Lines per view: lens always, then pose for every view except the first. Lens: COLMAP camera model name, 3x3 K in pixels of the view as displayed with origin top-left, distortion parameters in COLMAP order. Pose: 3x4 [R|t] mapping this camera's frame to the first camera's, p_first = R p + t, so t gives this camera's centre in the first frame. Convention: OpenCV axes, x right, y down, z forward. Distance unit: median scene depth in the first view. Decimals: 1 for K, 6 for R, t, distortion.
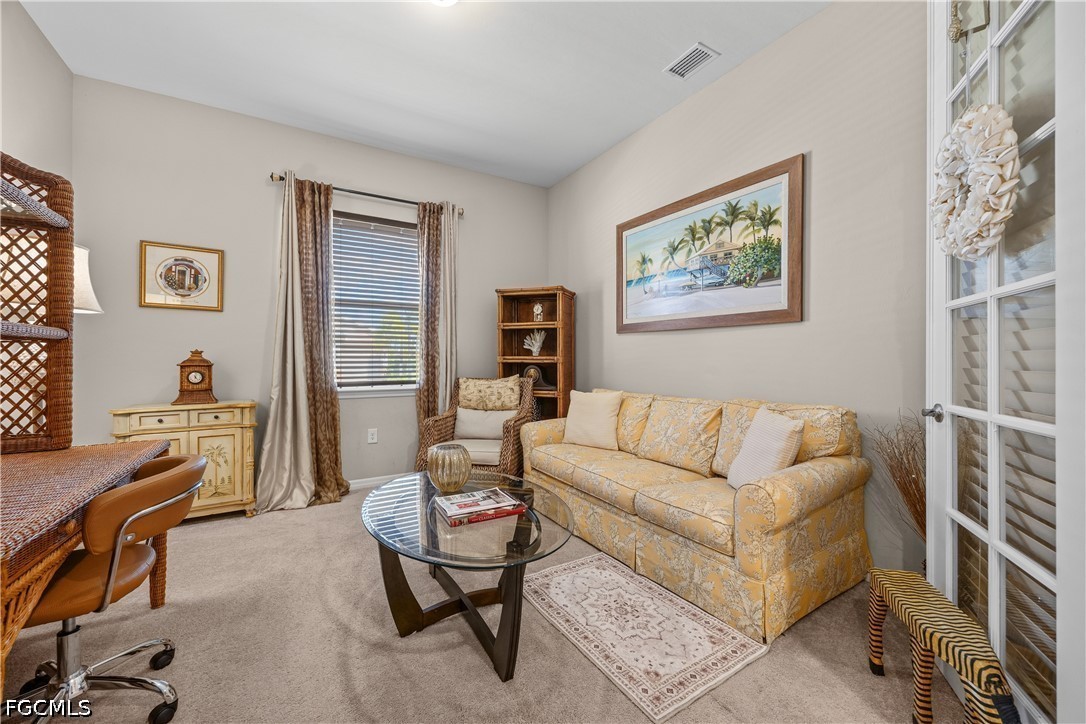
lens RADIAL K [[433.1, 0, 555.2], [0, 433.1, 358.2], [0, 0, 1]] dist [-0.000512, 0.000050]
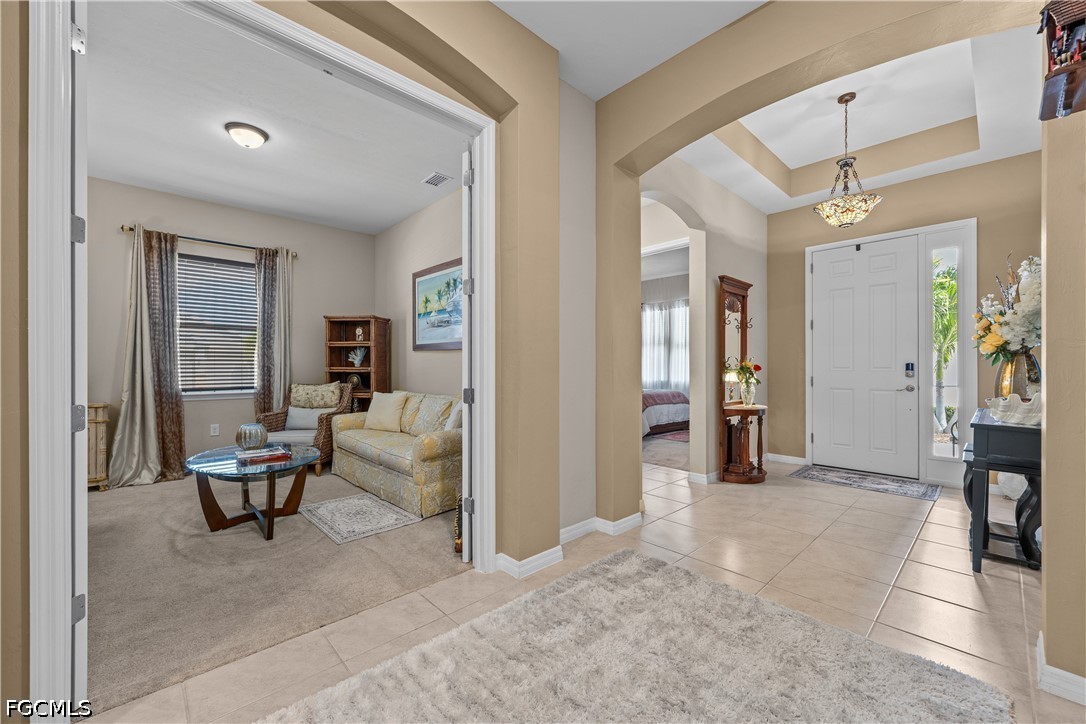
lens RADIAL K [[433.2, 0, 543.7], [0, 433.2, 364.8], [0, 0, 1]] dist [0.000983, -0.000047]
pose [[0.980570, -0.000492, 0.196167, 0.318741], [0.000763, 0.999999, -0.001304, -0.011710], [-0.196167, 0.001429, 0.980570, -0.505421]]
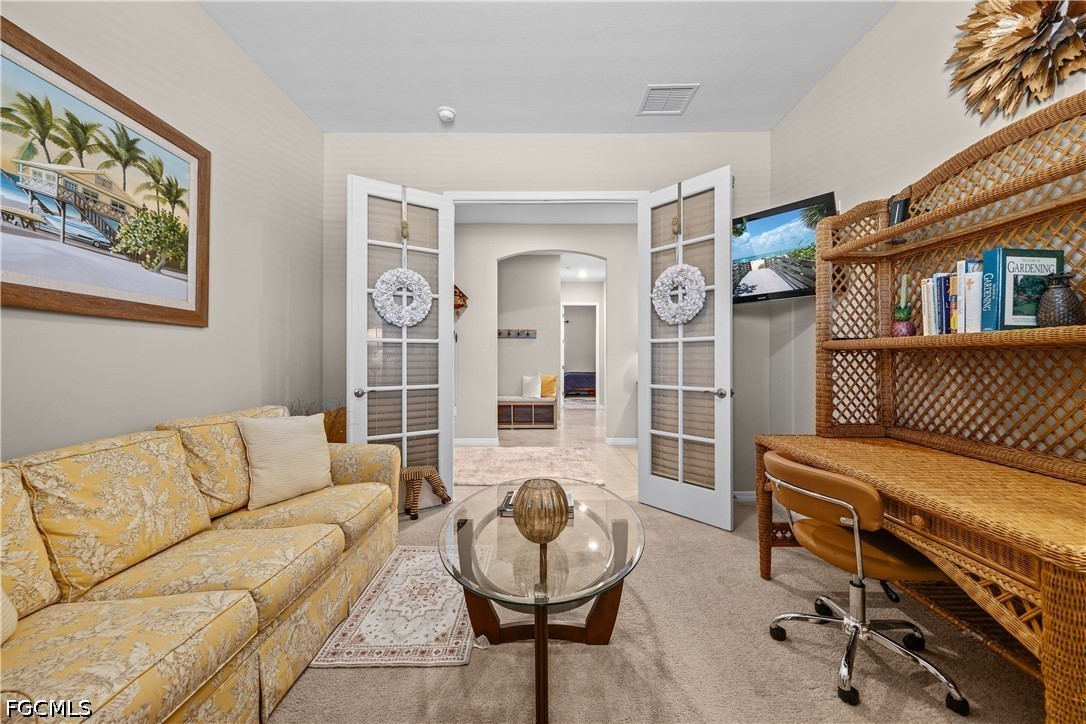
lens RADIAL K [[433.2, 0, 543.7], [0, 433.2, 364.8], [0, 0, 1]] dist [0.000983, -0.000047]
pose [[-0.847955, -0.001920, 0.530065, -0.407351], [0.002867, 0.999962, 0.008209, -0.006294], [-0.530060, 0.008480, -0.847917, 1.032463]]
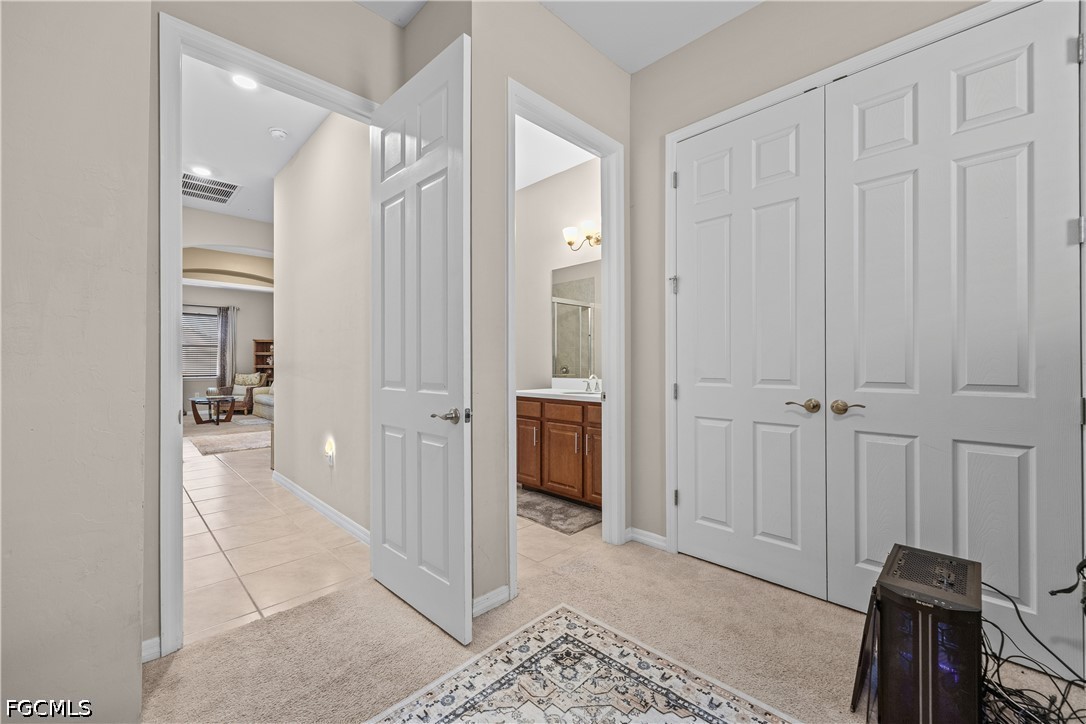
lens RADIAL K [[433.2, 0, 543.7], [0, 433.2, 364.8], [0, 0, 1]] dist [0.000983, -0.000047]
pose [[0.973699, 0.001003, 0.227836, 1.206538], [-0.001687, 0.999995, 0.002807, -0.021956], [-0.227832, -0.003118, 0.973696, -2.398089]]
